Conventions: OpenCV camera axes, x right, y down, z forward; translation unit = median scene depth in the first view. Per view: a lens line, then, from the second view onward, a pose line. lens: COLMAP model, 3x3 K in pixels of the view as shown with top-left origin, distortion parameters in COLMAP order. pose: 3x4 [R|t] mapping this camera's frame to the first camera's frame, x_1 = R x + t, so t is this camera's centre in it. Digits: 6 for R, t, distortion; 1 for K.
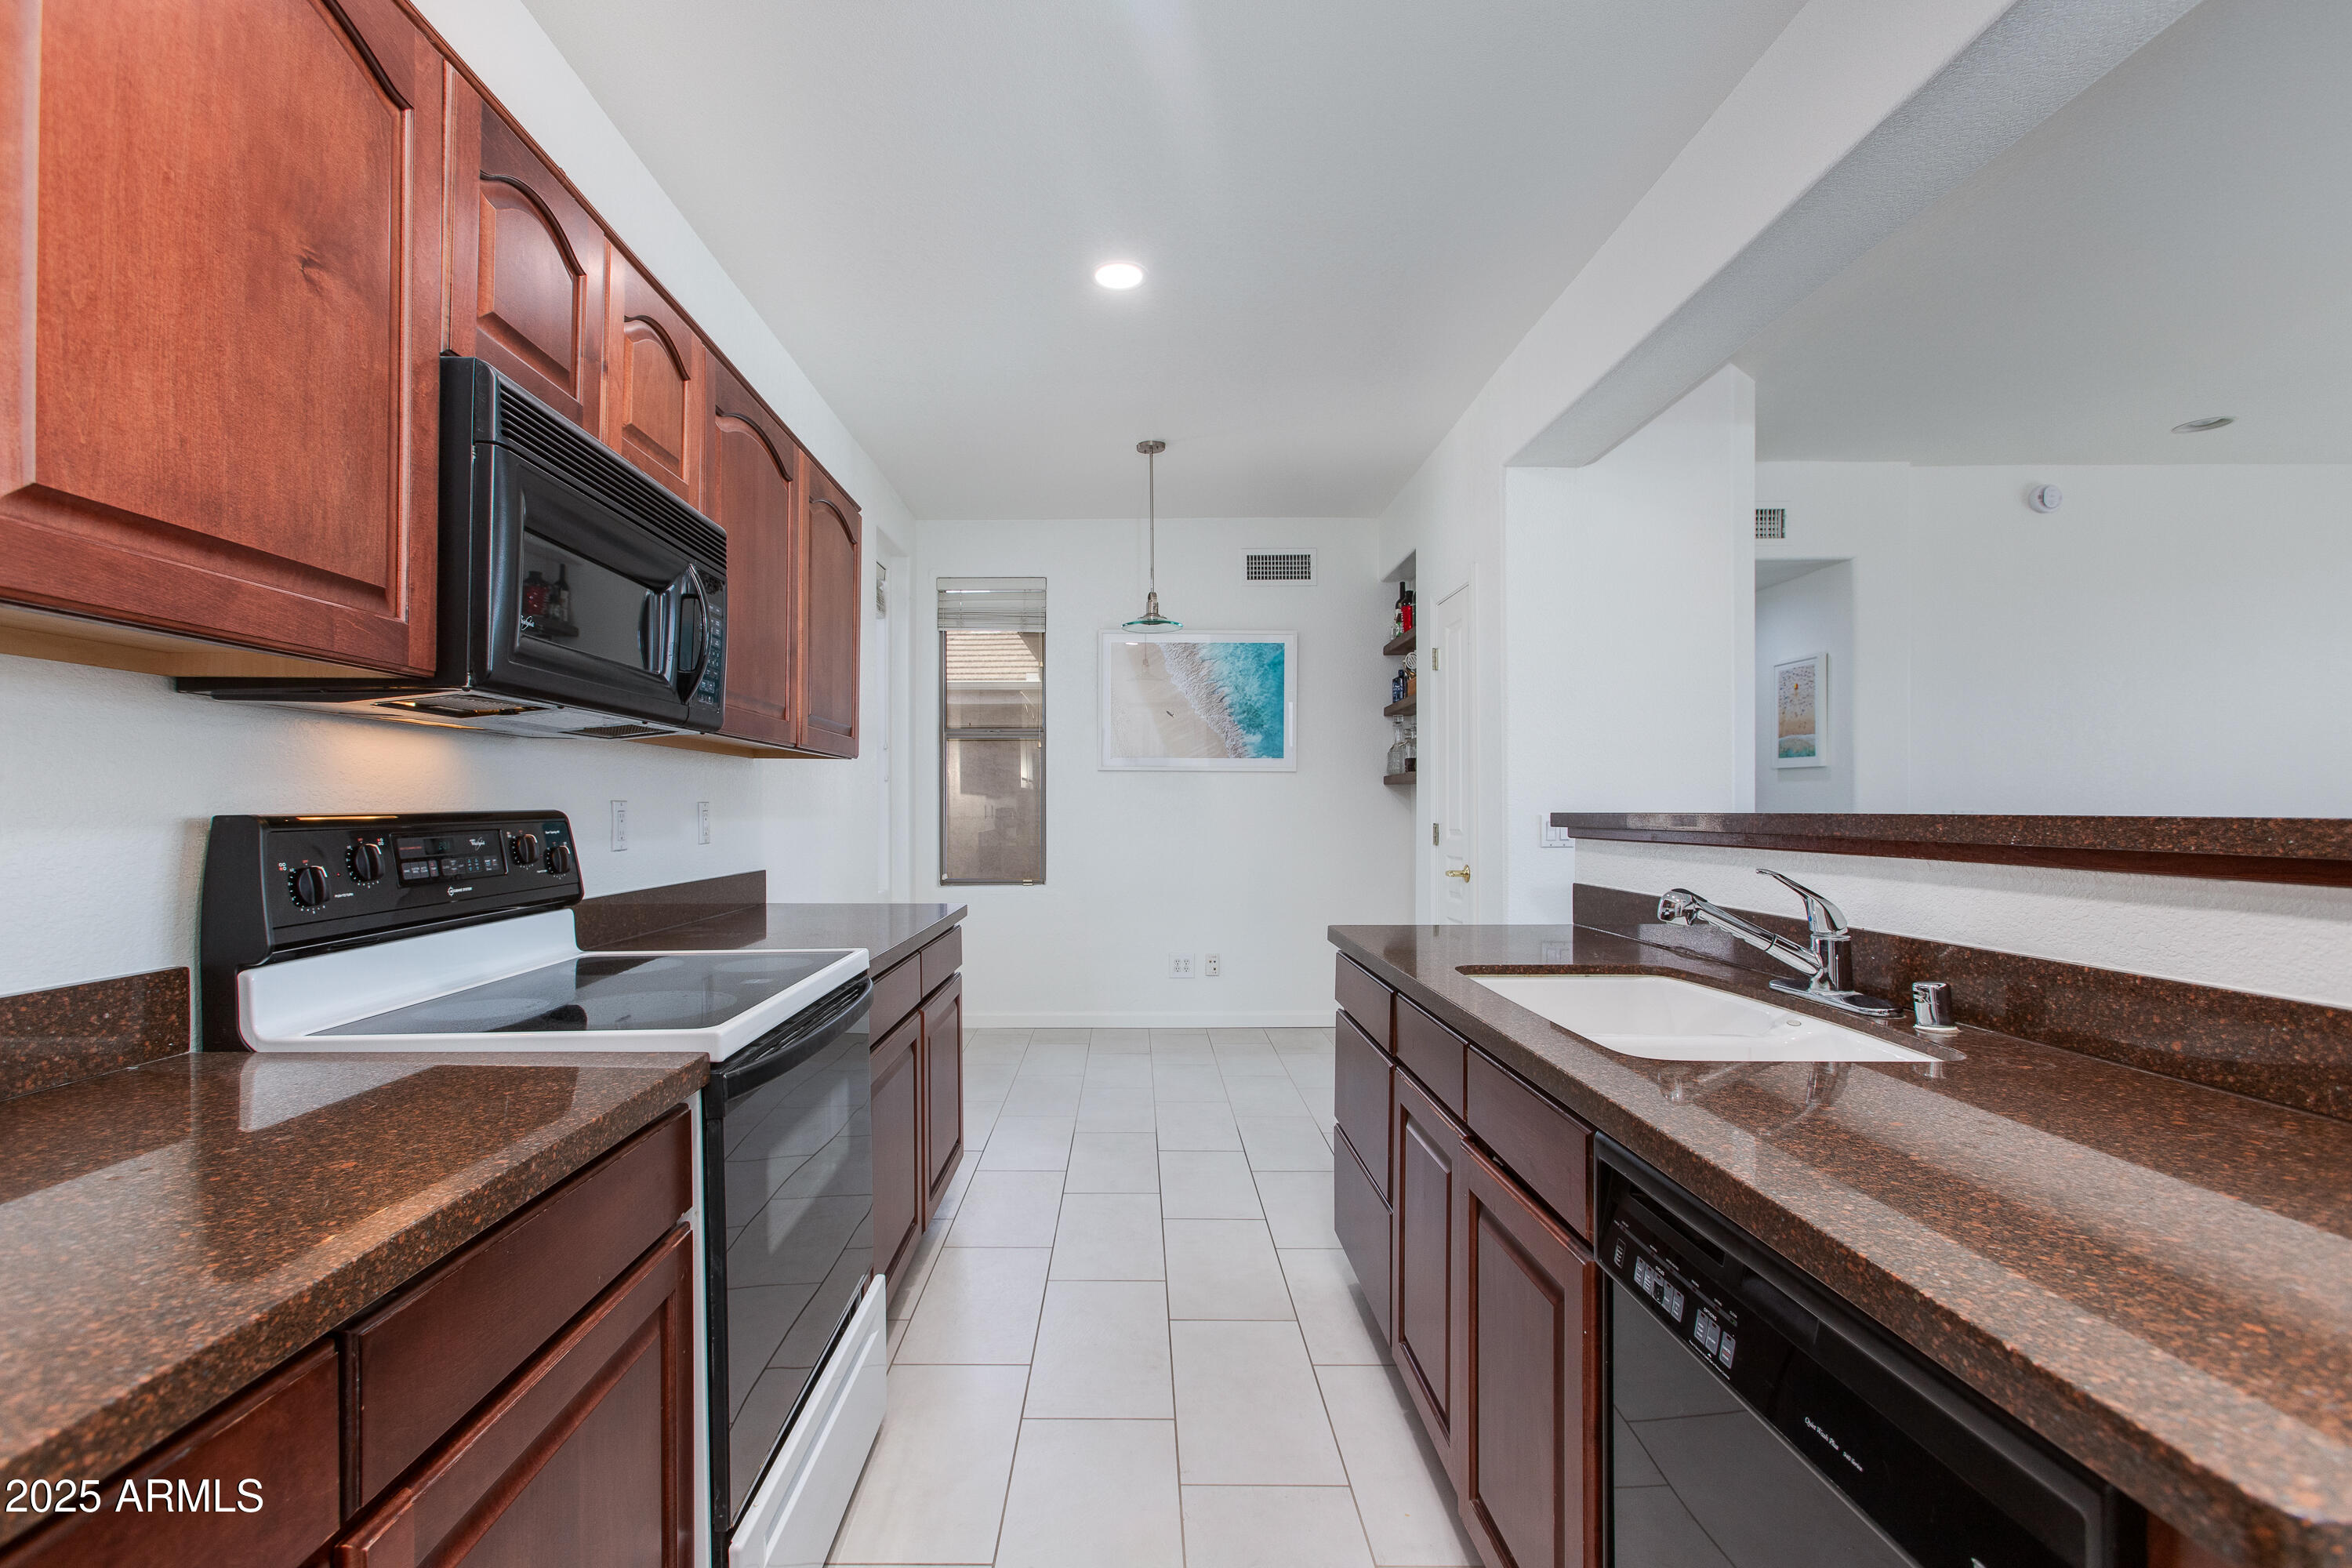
lens RADIAL K [[1086.8, 0, 1169.4], [0, 1086.8, 790.2], [0, 0, 1]] dist [0.005422, 0.001085]
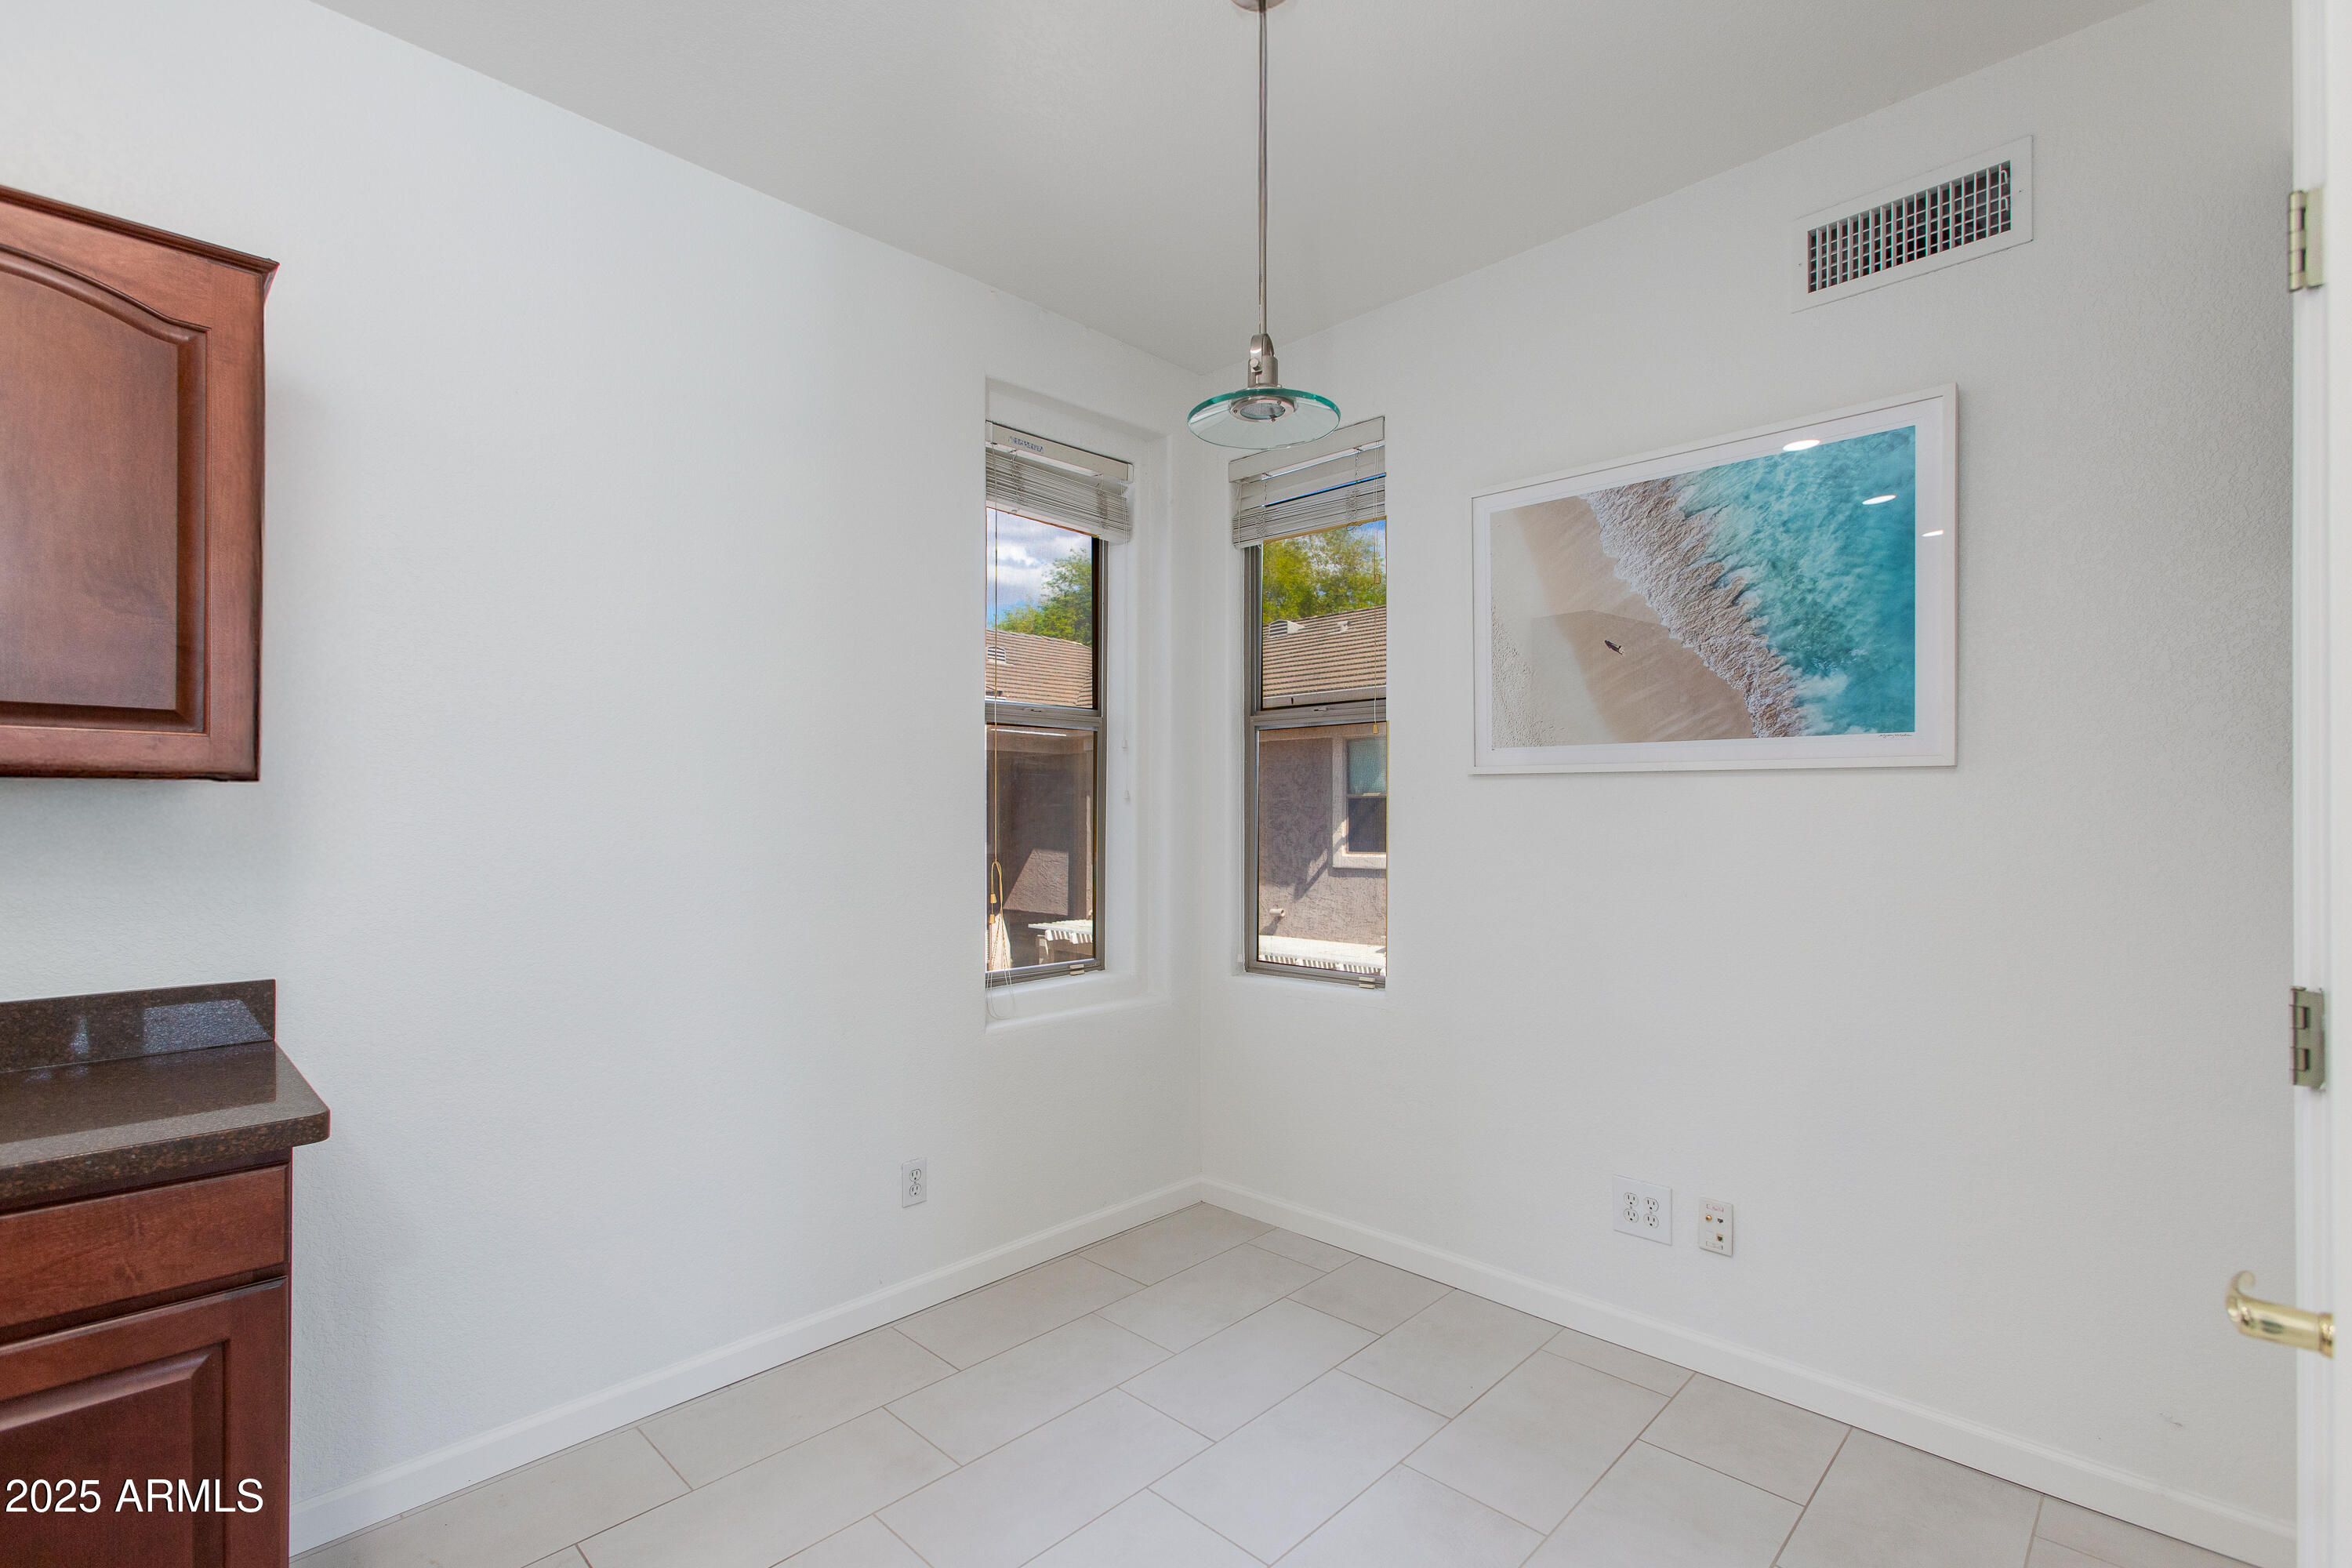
lens RADIAL K [[1086.8, 0, 1172.9], [0, 1086.8, 795.9], [0, 0, 1]] dist [0.005422, 0.001085]
pose [[0.712394, -0.003062, -0.701773, 0.187511], [0.005636, 0.999983, 0.001358, -0.009265], [0.701757, -0.004923, 0.712400, 0.549313]]
